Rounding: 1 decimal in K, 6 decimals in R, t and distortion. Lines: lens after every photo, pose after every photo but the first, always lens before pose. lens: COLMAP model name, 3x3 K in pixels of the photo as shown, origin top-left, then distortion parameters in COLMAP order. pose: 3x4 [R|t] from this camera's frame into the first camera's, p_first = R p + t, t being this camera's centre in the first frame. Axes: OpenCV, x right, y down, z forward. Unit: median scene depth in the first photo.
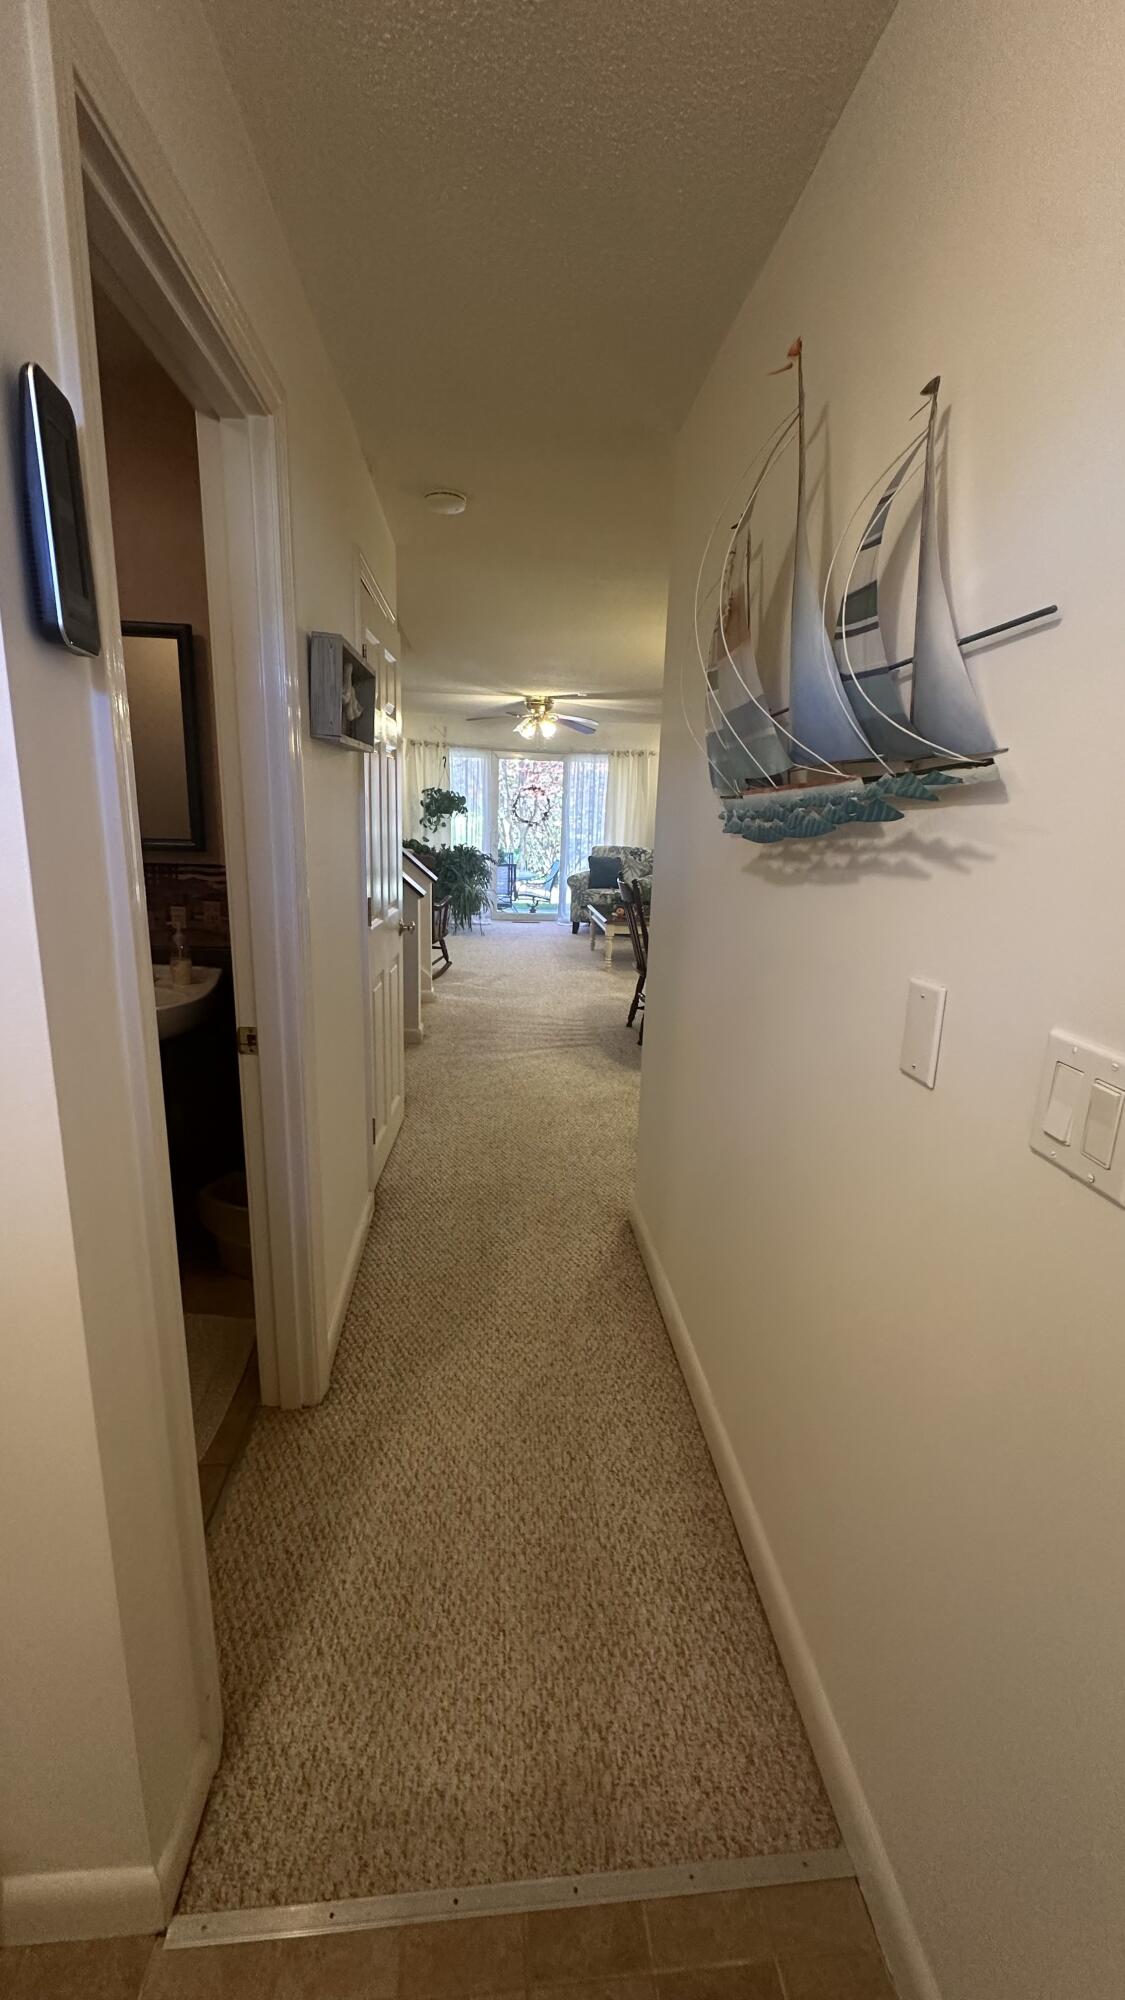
lens RADIAL K [[803.9, 0, 563.4], [0, 803.9, 995.5], [0, 0, 1]] dist [-0.001651, -0.000040]
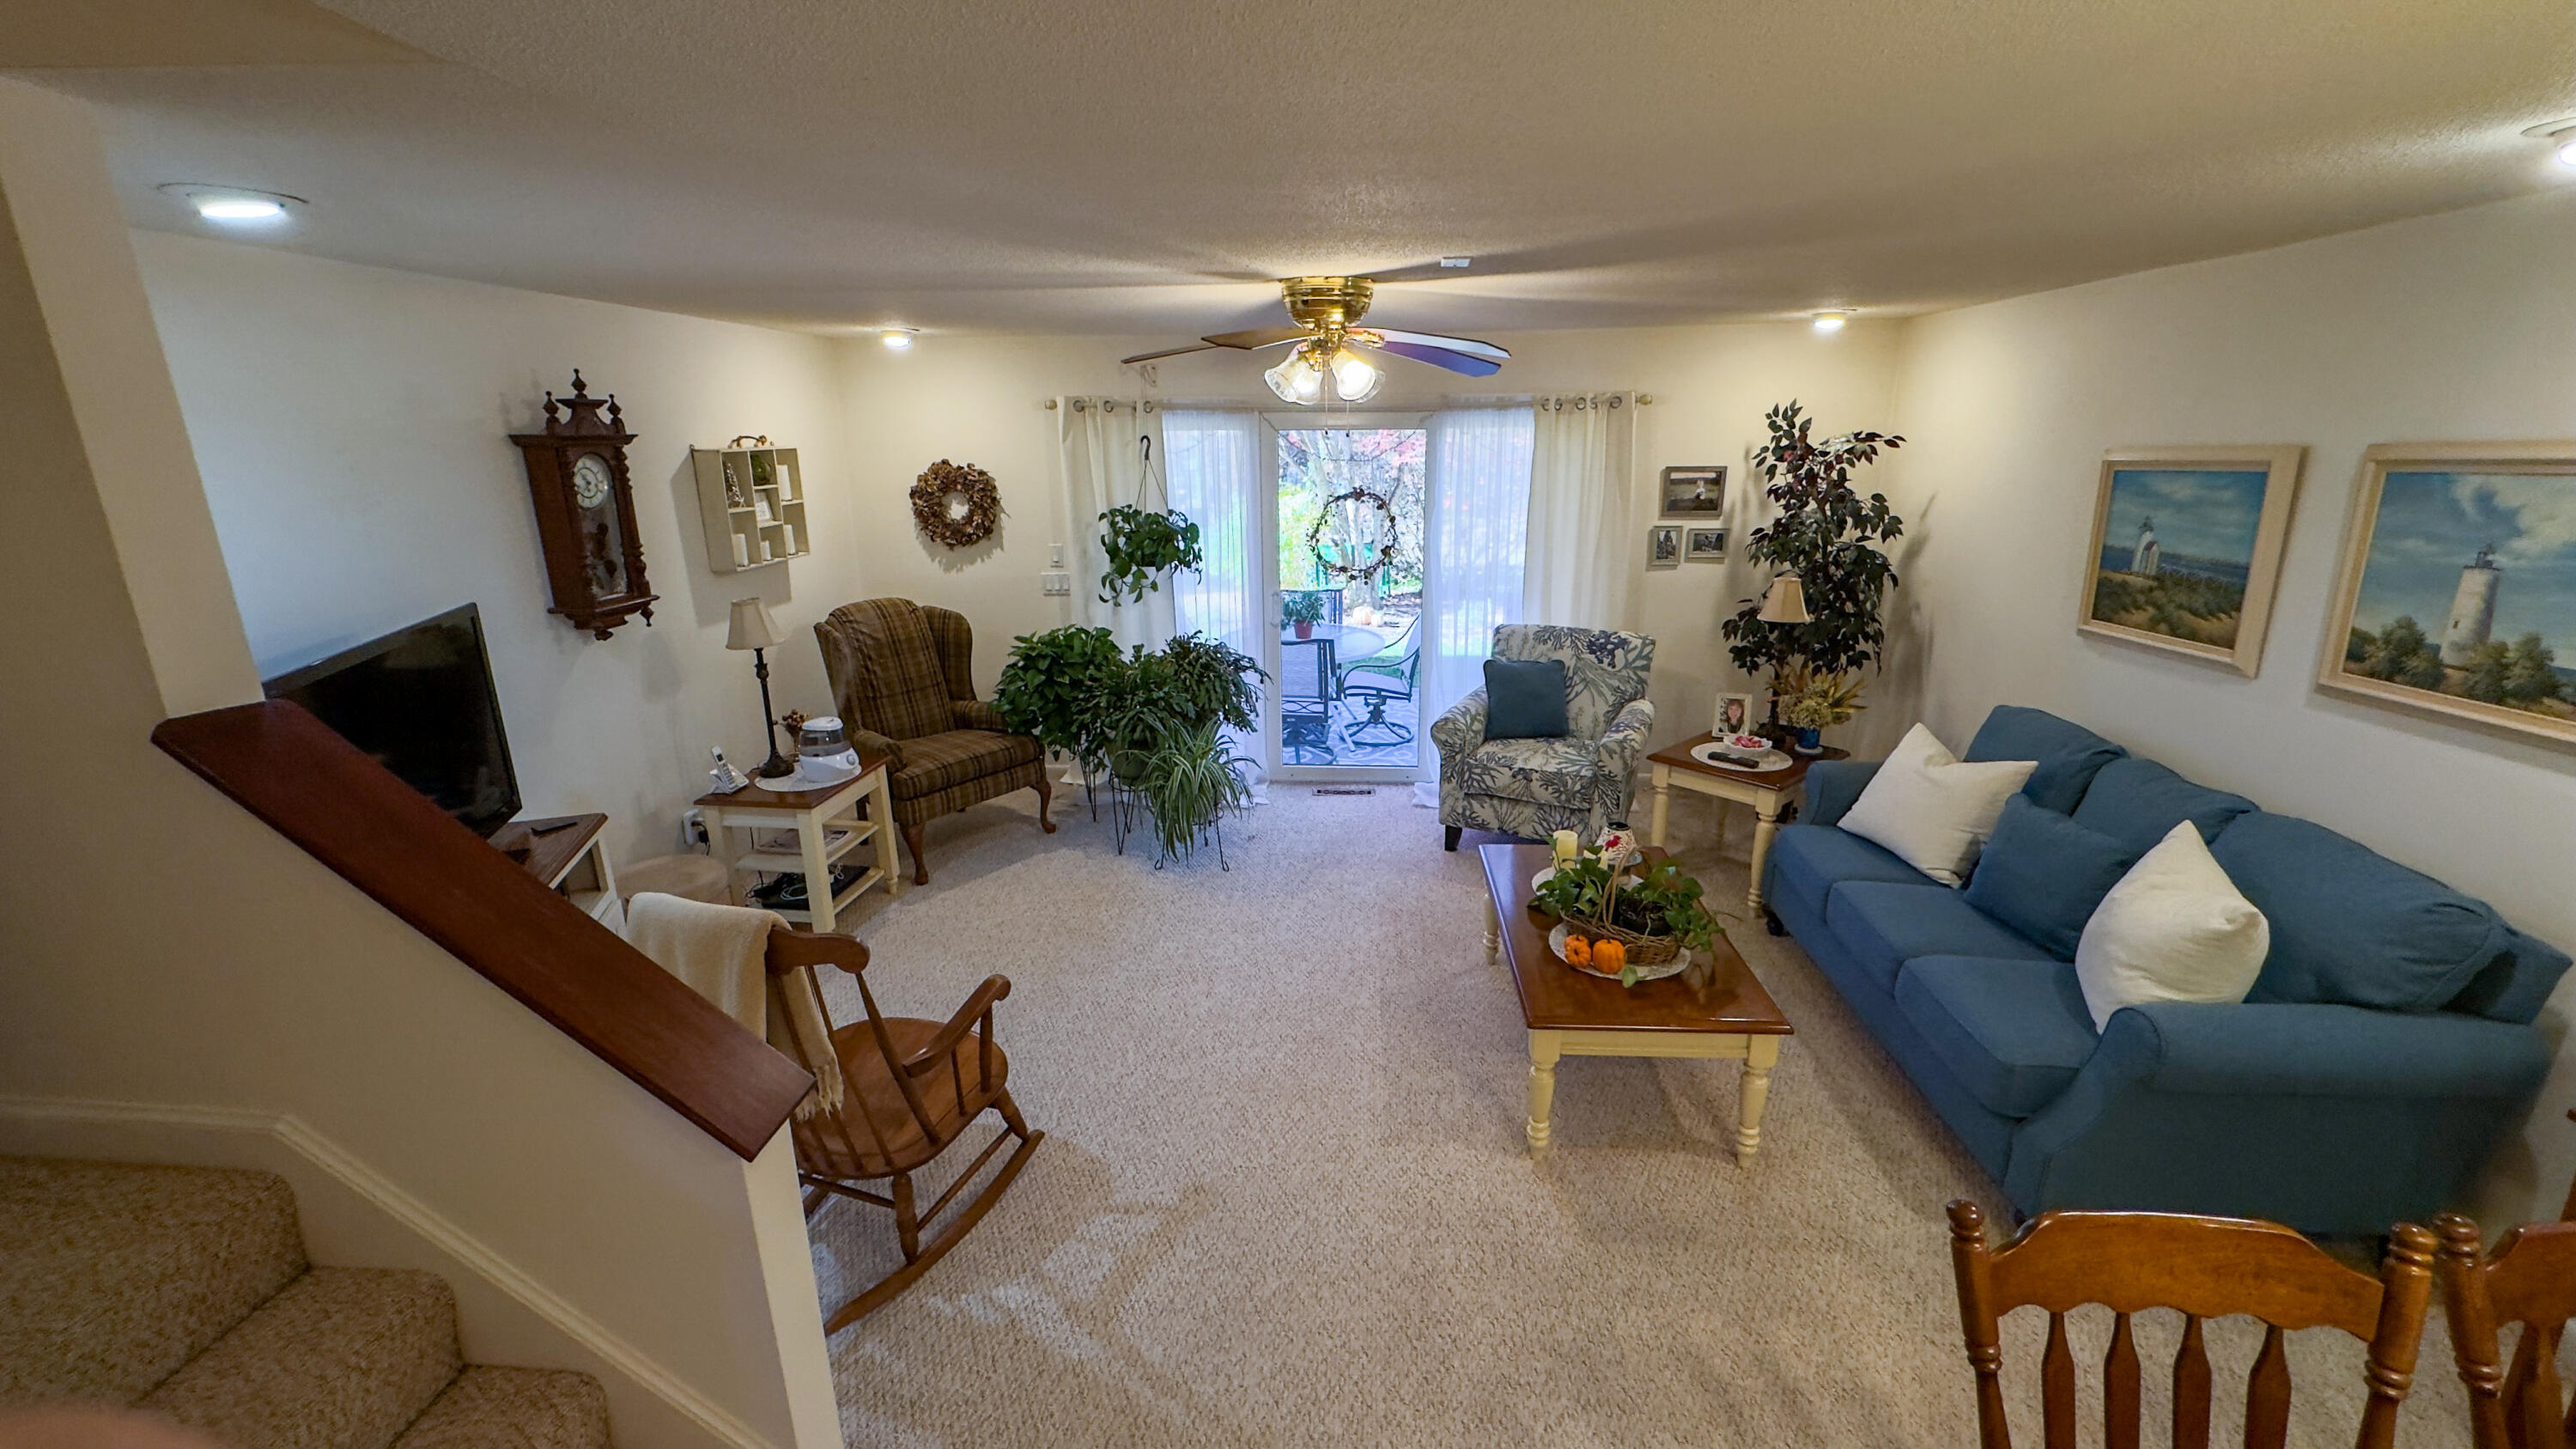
lens RADIAL K [[1031.9, 0, 1282.5], [0, 1031.9, 721.3], [0, 0, 1]] dist [0.000830, 0.000134]
pose [[0.984879, 0.003007, -0.173217, 0.020917], [0.005037, 0.998930, 0.045980, -0.167531], [0.173170, -0.046158, 0.983810, 0.456106]]
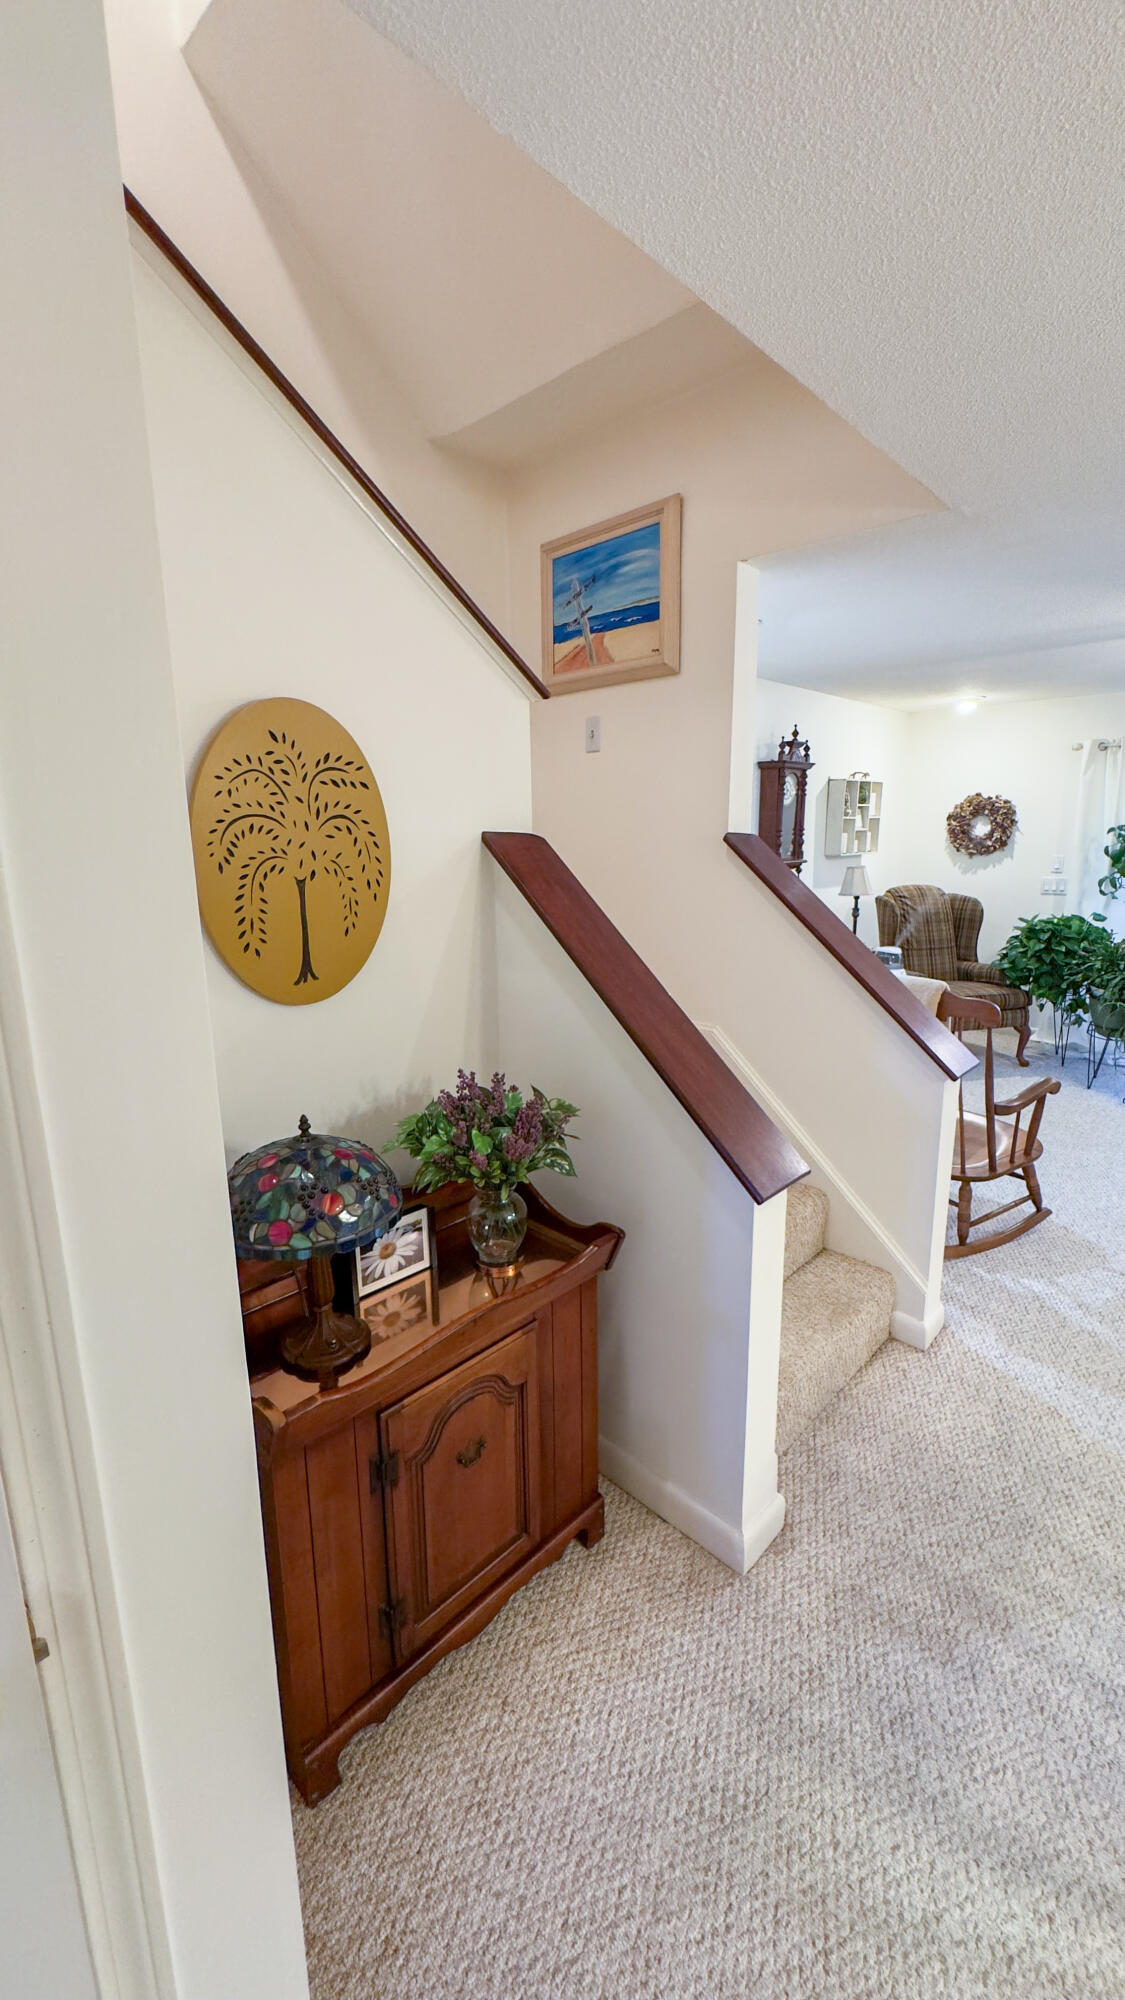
lens RADIAL K [[801.1, 0, 566.7], [0, 801.1, 996.8], [0, 0, 1]] dist [0.000830, 0.000134]
pose [[0.658722, 0.112257, -0.743965, 0.005035], [-0.135813, 0.990305, 0.029176, -0.103114], [0.740027, 0.081821, 0.667582, 0.353244]]
